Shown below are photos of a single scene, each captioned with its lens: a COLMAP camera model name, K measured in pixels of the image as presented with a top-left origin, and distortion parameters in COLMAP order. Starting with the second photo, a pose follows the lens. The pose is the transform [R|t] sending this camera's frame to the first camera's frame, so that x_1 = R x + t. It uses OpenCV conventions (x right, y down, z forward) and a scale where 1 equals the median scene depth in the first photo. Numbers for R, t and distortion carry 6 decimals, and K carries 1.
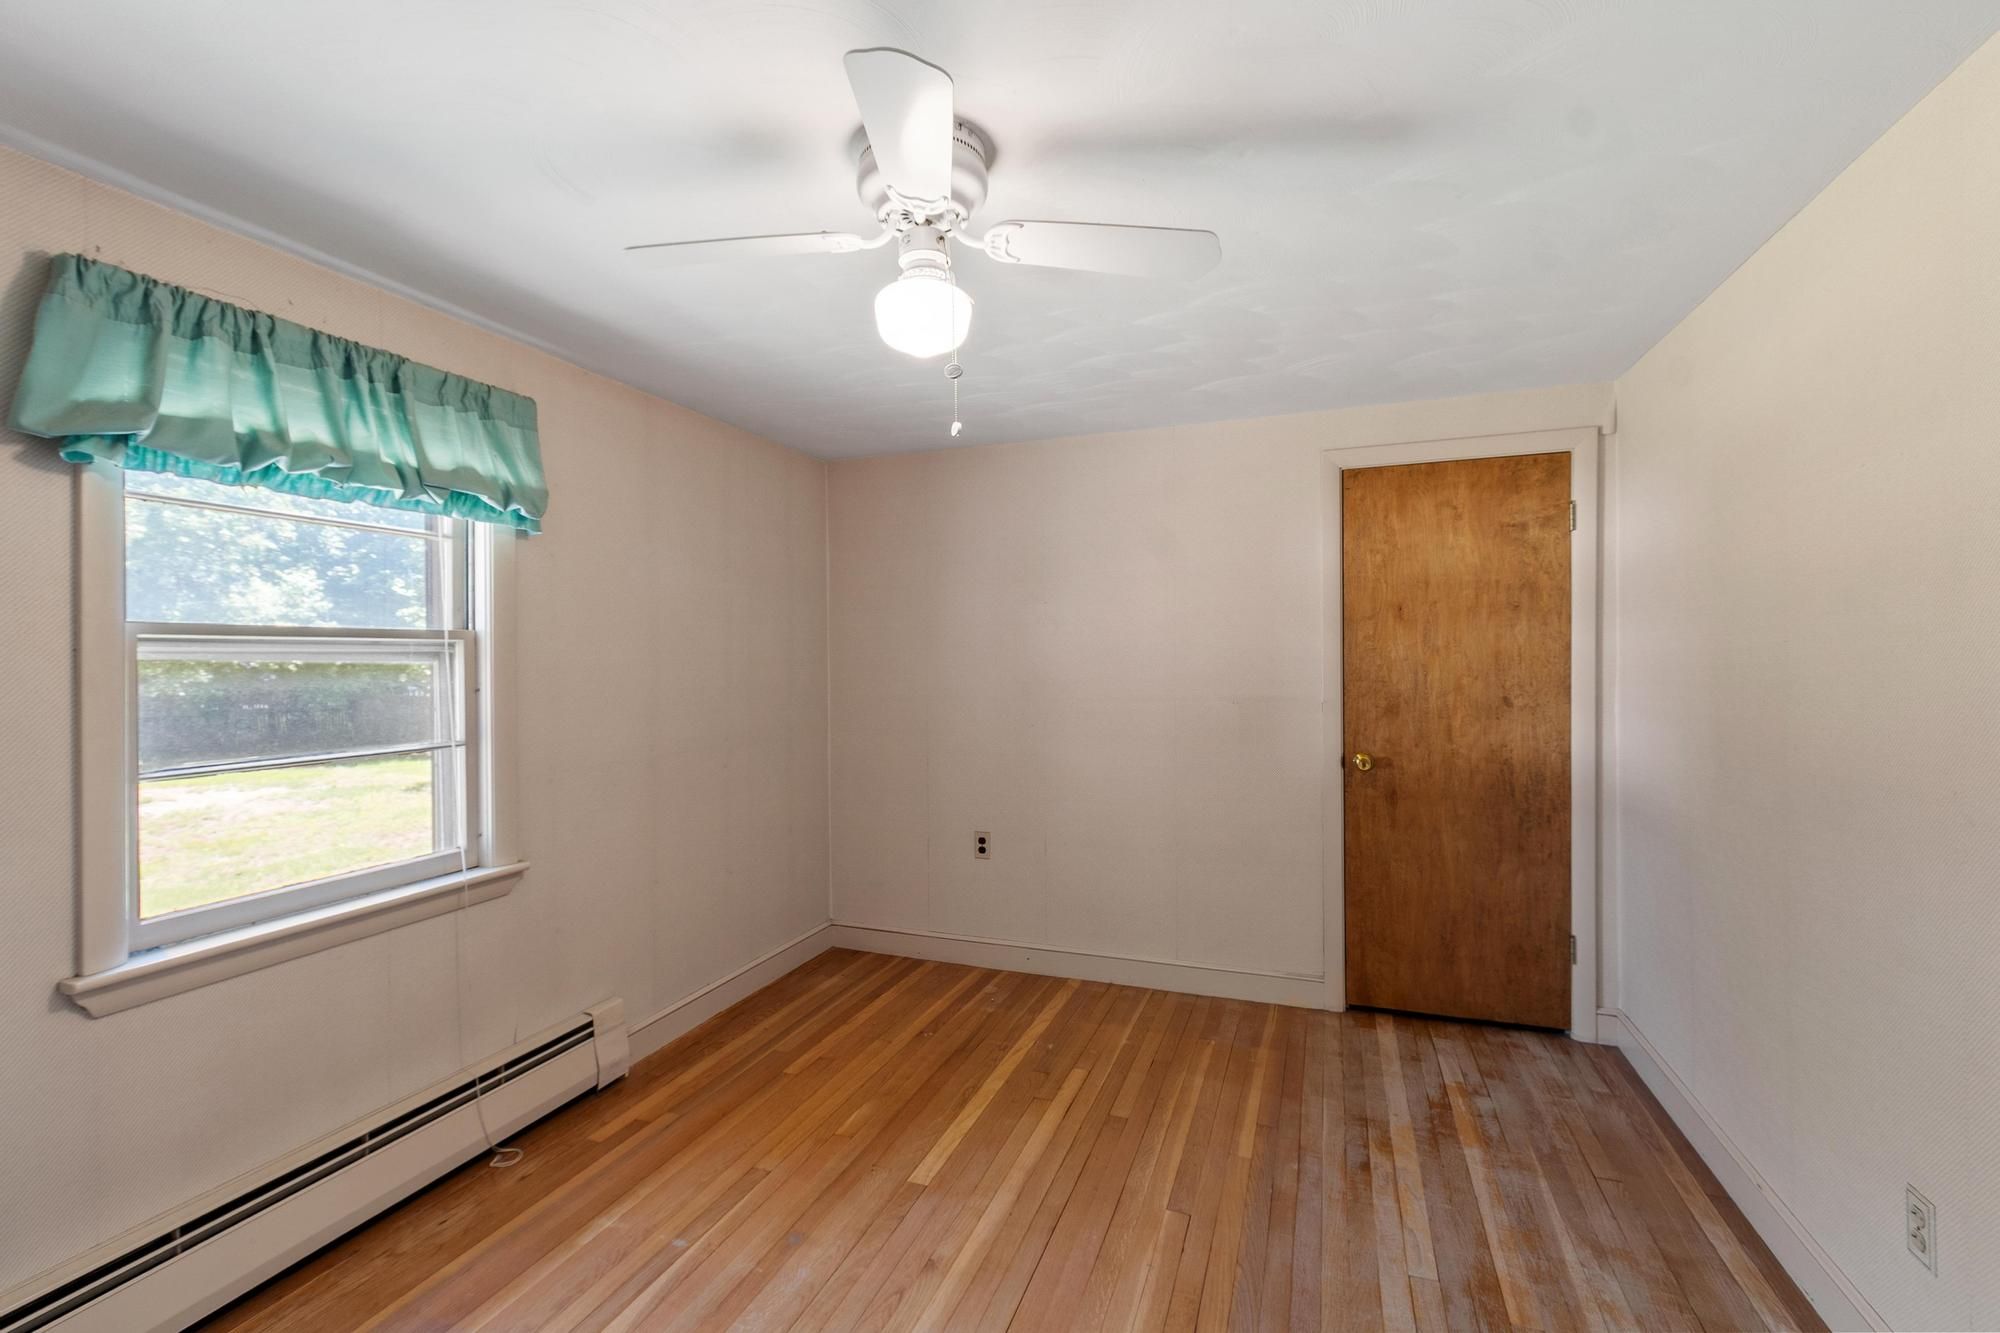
lens RADIAL K [[893.0, 0, 992.0], [0, 893.0, 657.0], [0, 0, 1]] dist [-0.004404, 0.003094]
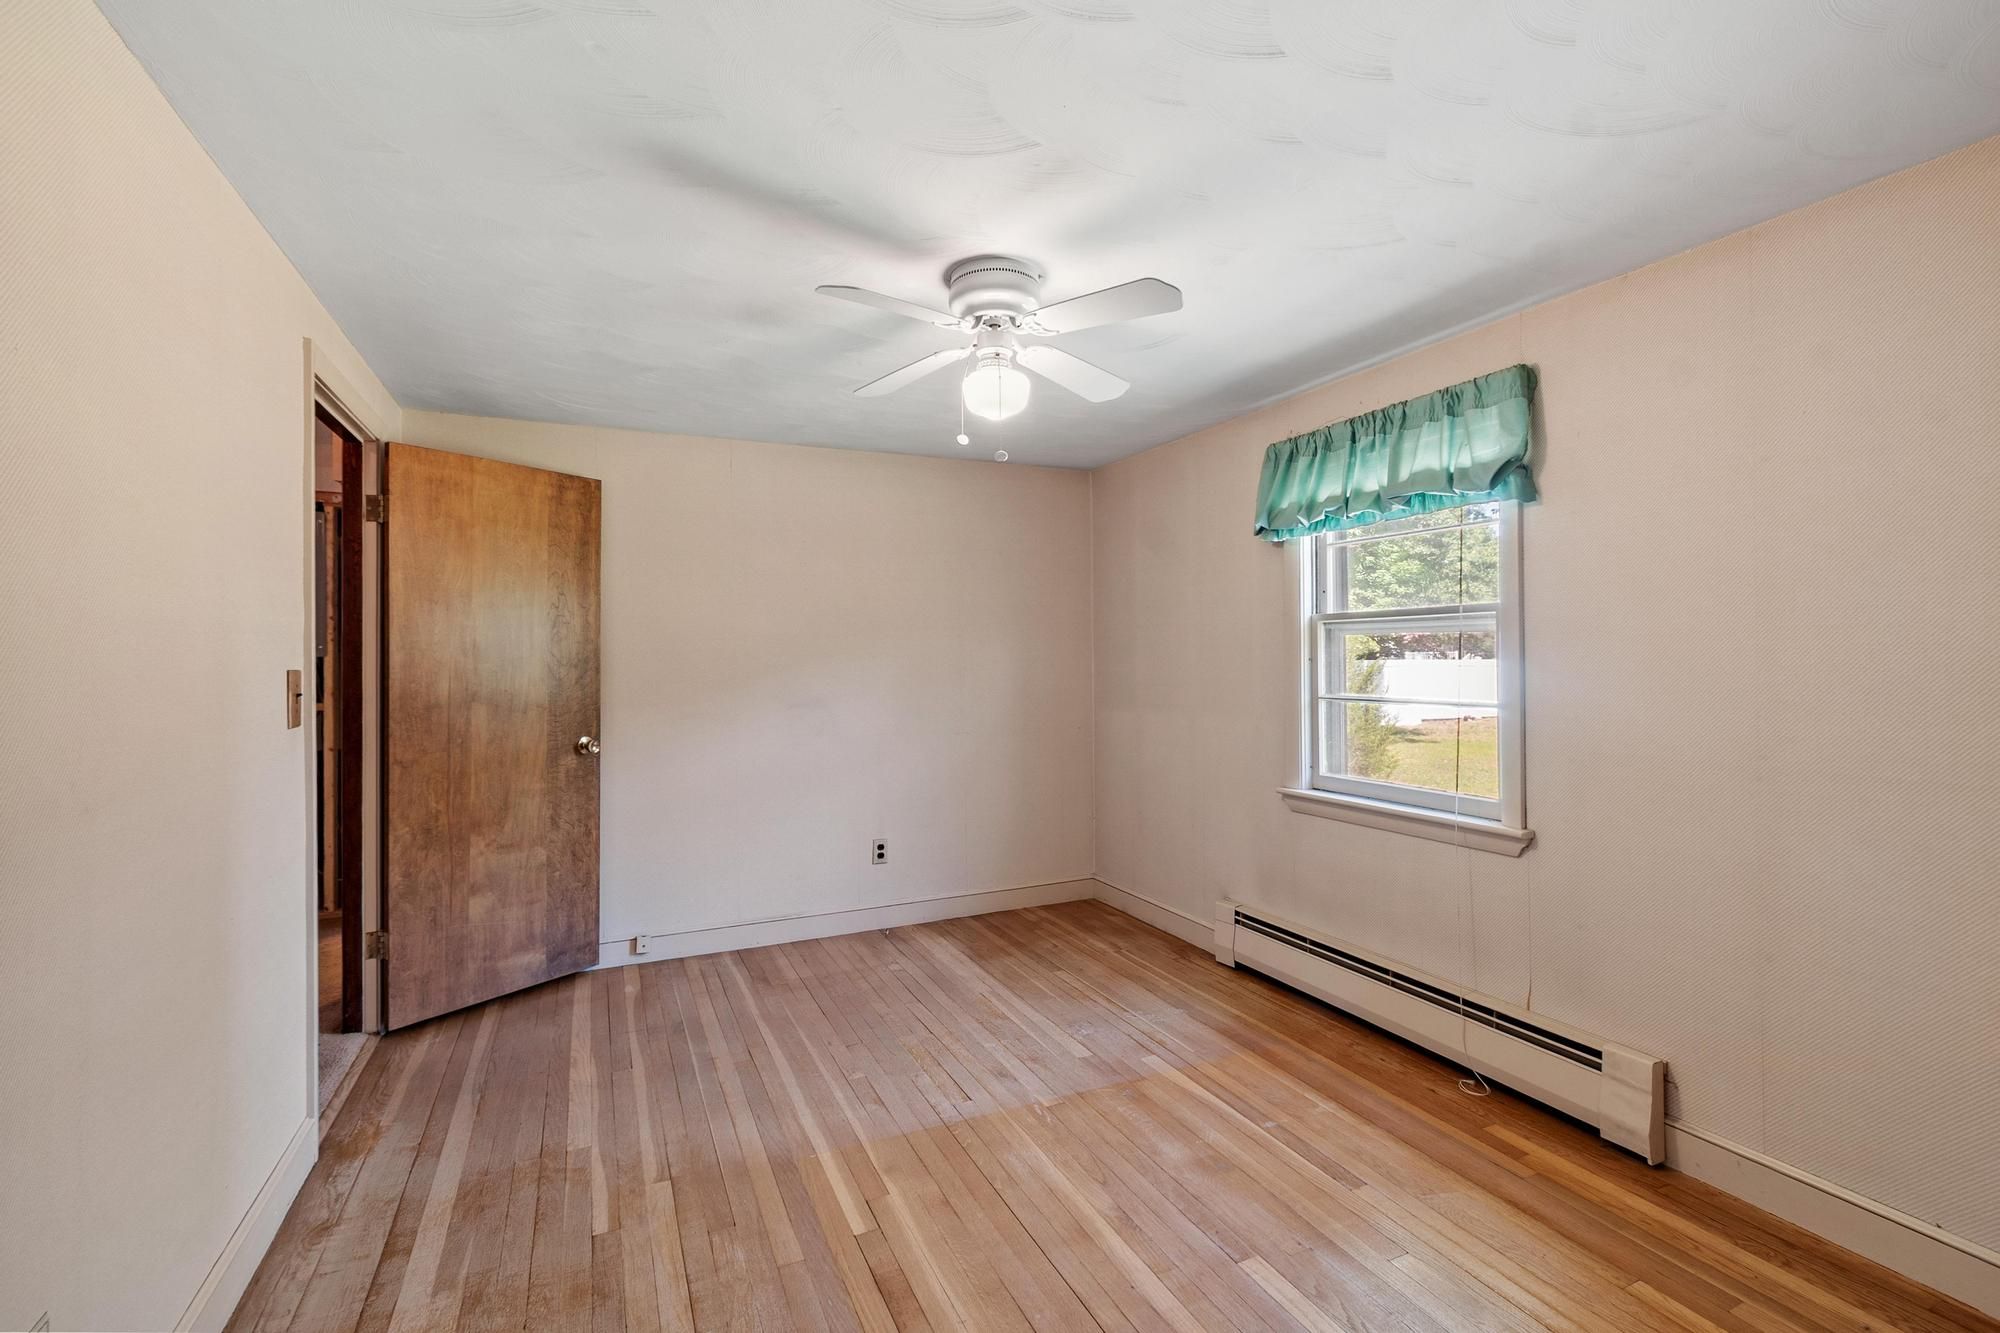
lens RADIAL K [[893.0, 0, 987.7], [0, 893.0, 655.7], [0, 0, 1]] dist [-0.004404, 0.003094]
pose [[-0.714973, 0.013130, -0.699029, 0.642471], [0.014452, 0.999888, 0.003999, 0.021870], [0.699003, -0.007243, -0.715082, 1.387038]]
